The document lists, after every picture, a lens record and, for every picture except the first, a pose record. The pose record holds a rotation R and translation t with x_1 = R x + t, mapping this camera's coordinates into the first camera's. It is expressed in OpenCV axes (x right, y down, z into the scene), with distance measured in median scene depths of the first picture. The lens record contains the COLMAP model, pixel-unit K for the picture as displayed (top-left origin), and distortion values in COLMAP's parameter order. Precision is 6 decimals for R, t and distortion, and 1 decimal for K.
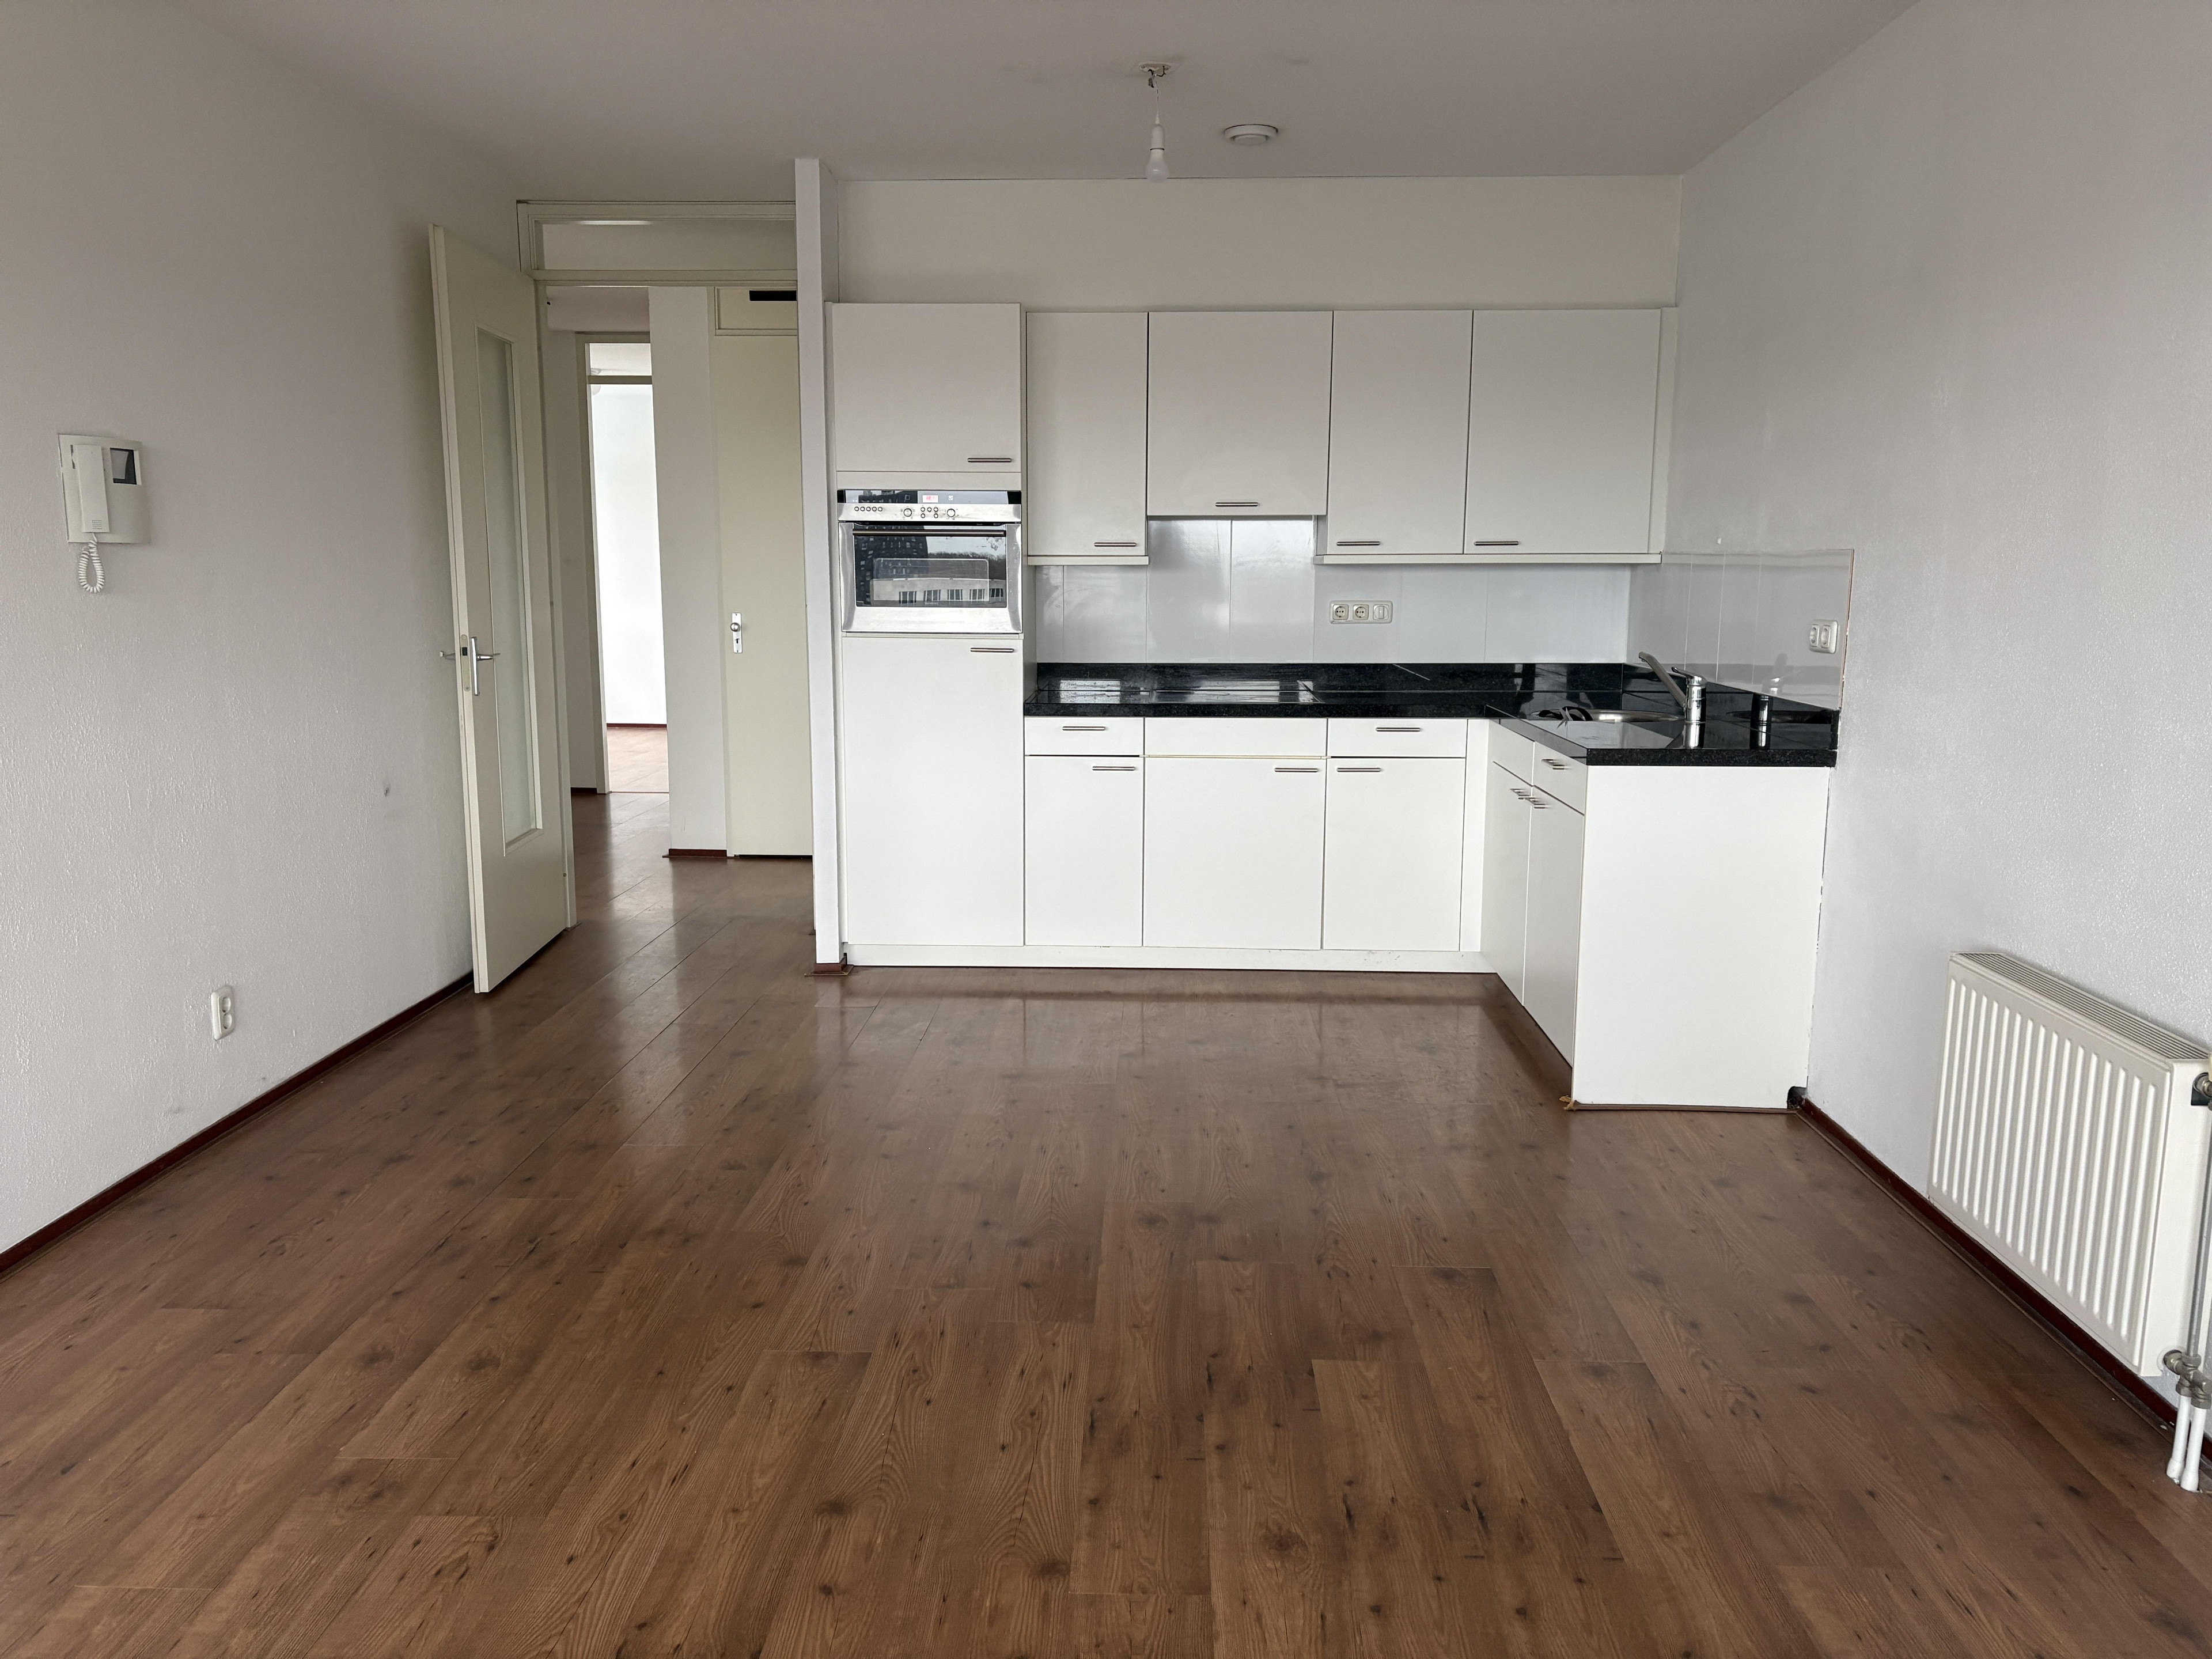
lens RADIAL K [[1669.6, 0, 1064.6], [0, 1669.6, 825.6], [0, 0, 1]] dist [0.061172, -0.059964]
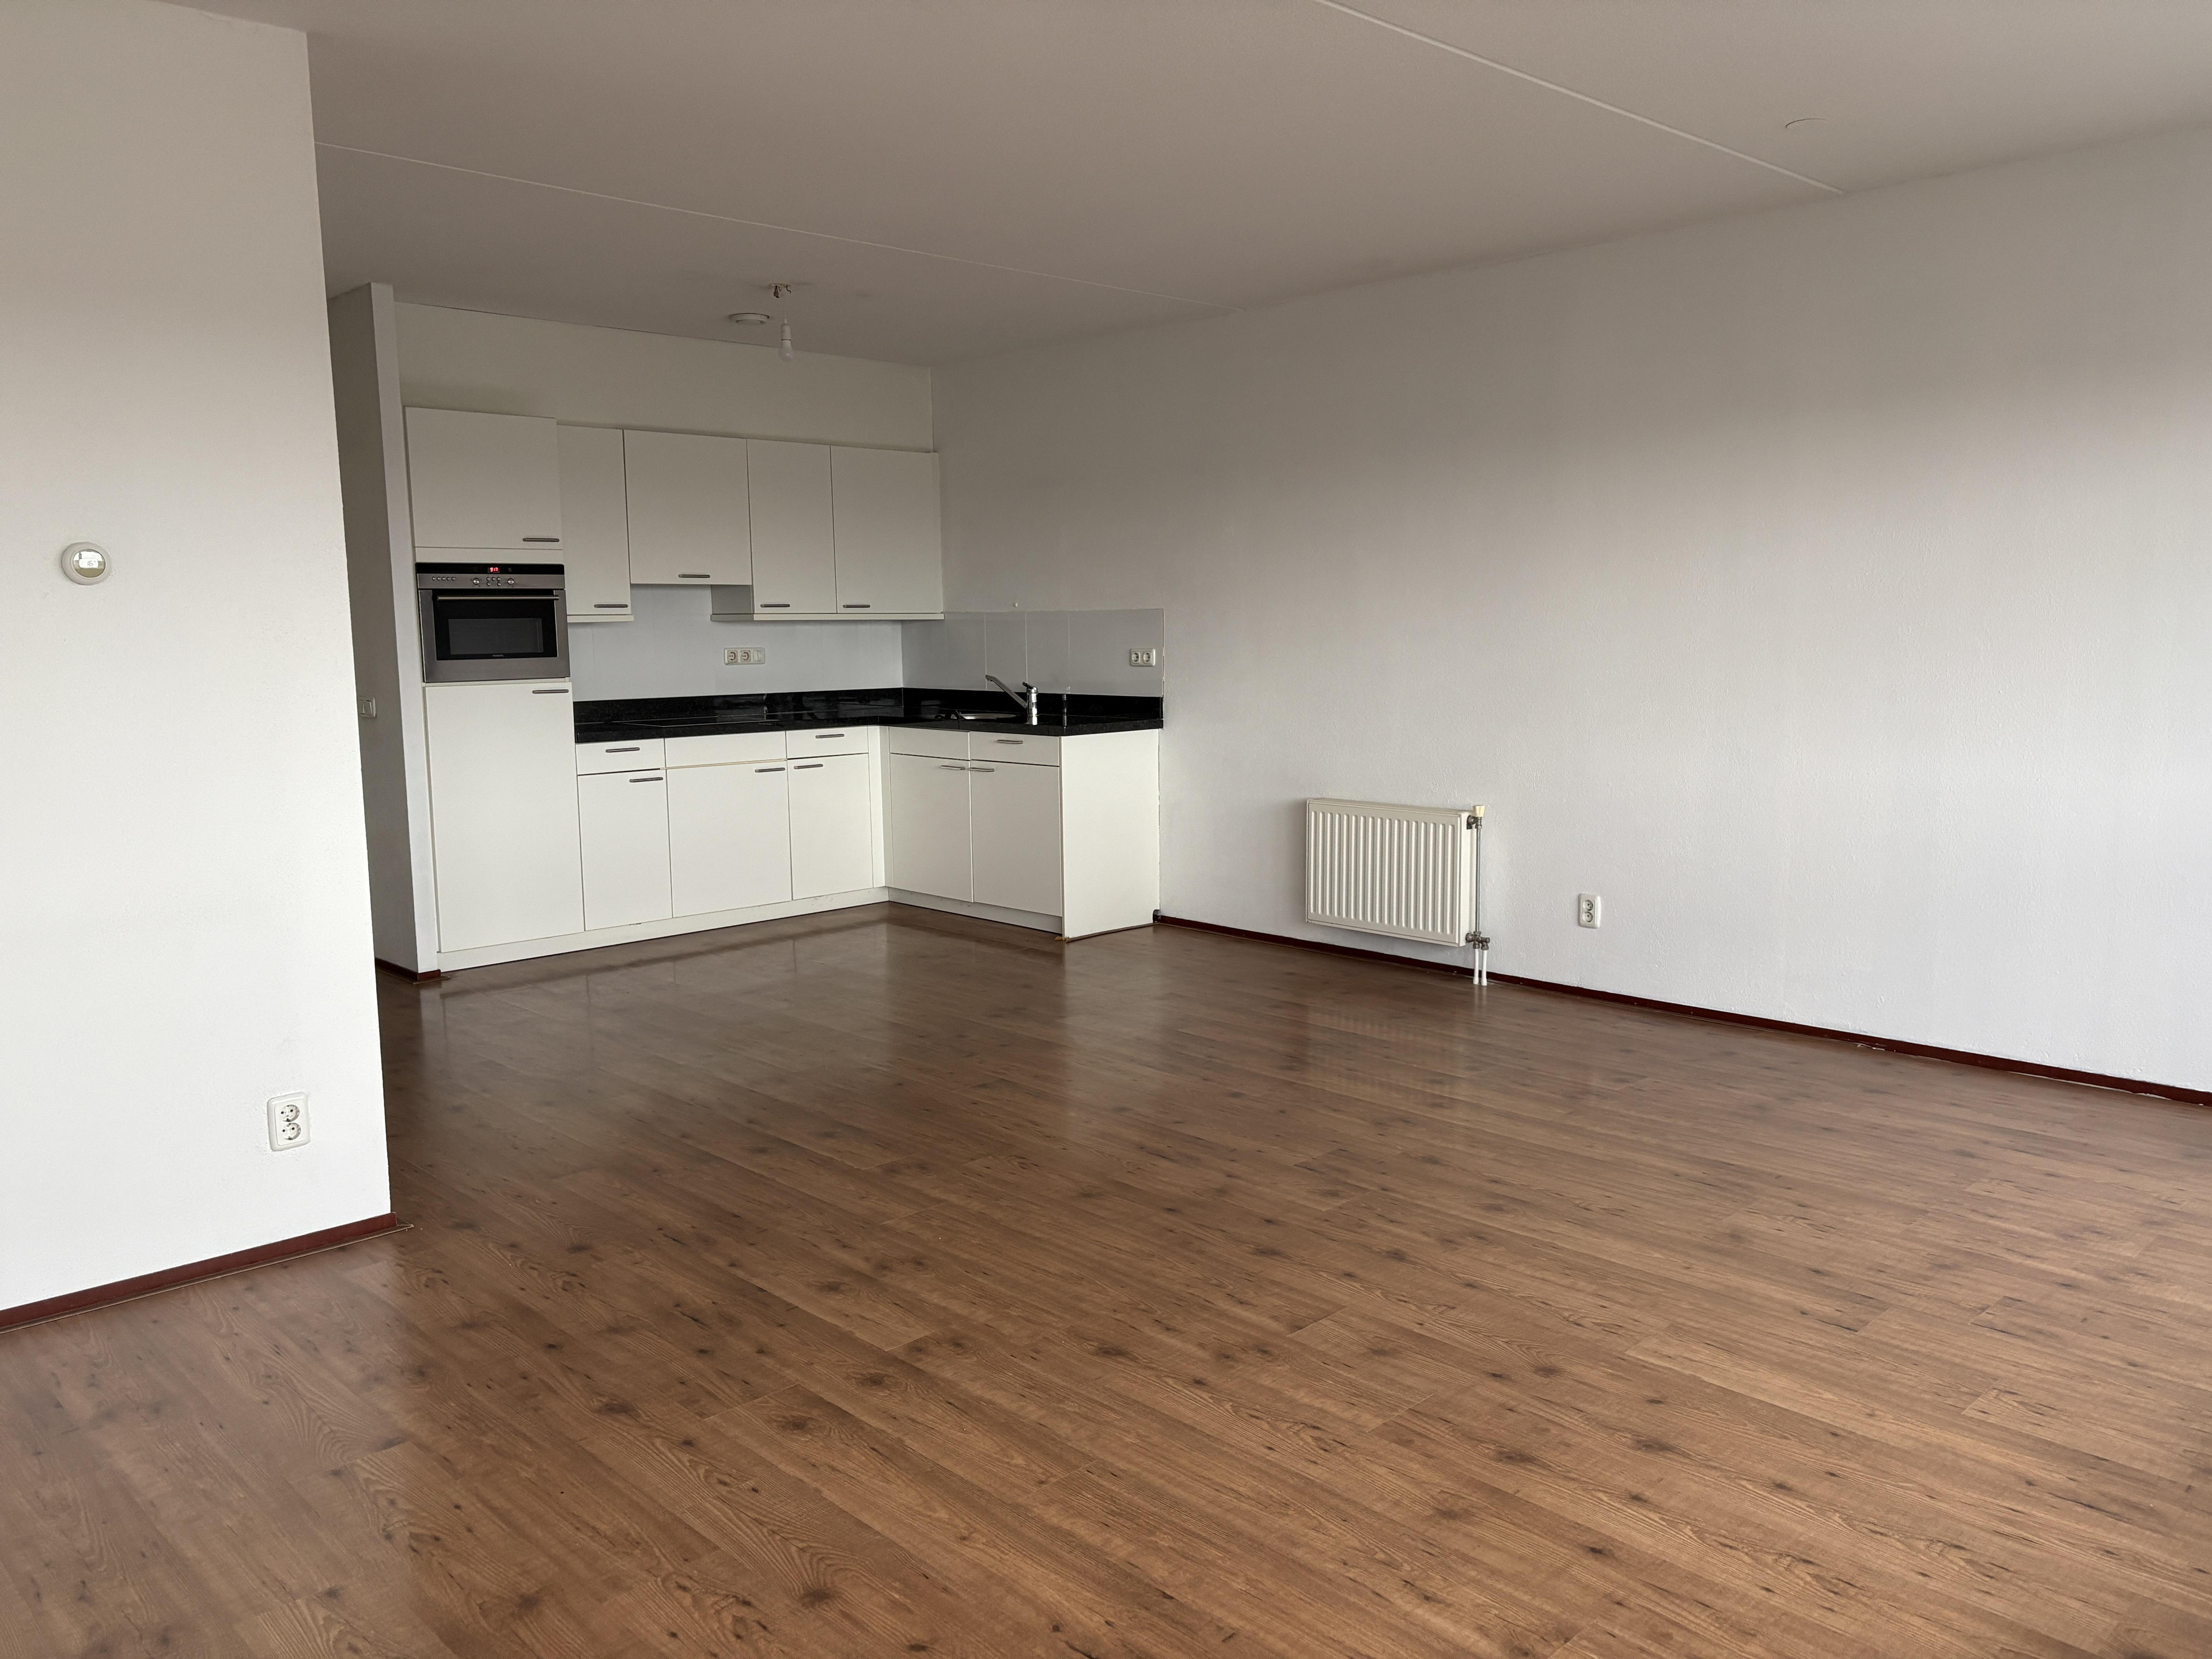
lens RADIAL K [[1669.6, 0, 1108.6], [0, 1669.6, 848.3], [0, 0, 1]] dist [0.061172, -0.059964]
pose [[0.681513, -0.108082, 0.723781, -0.690386], [0.123947, 0.991792, 0.031395, 0.022435], [-0.721233, 0.068314, 0.689315, -0.148436]]
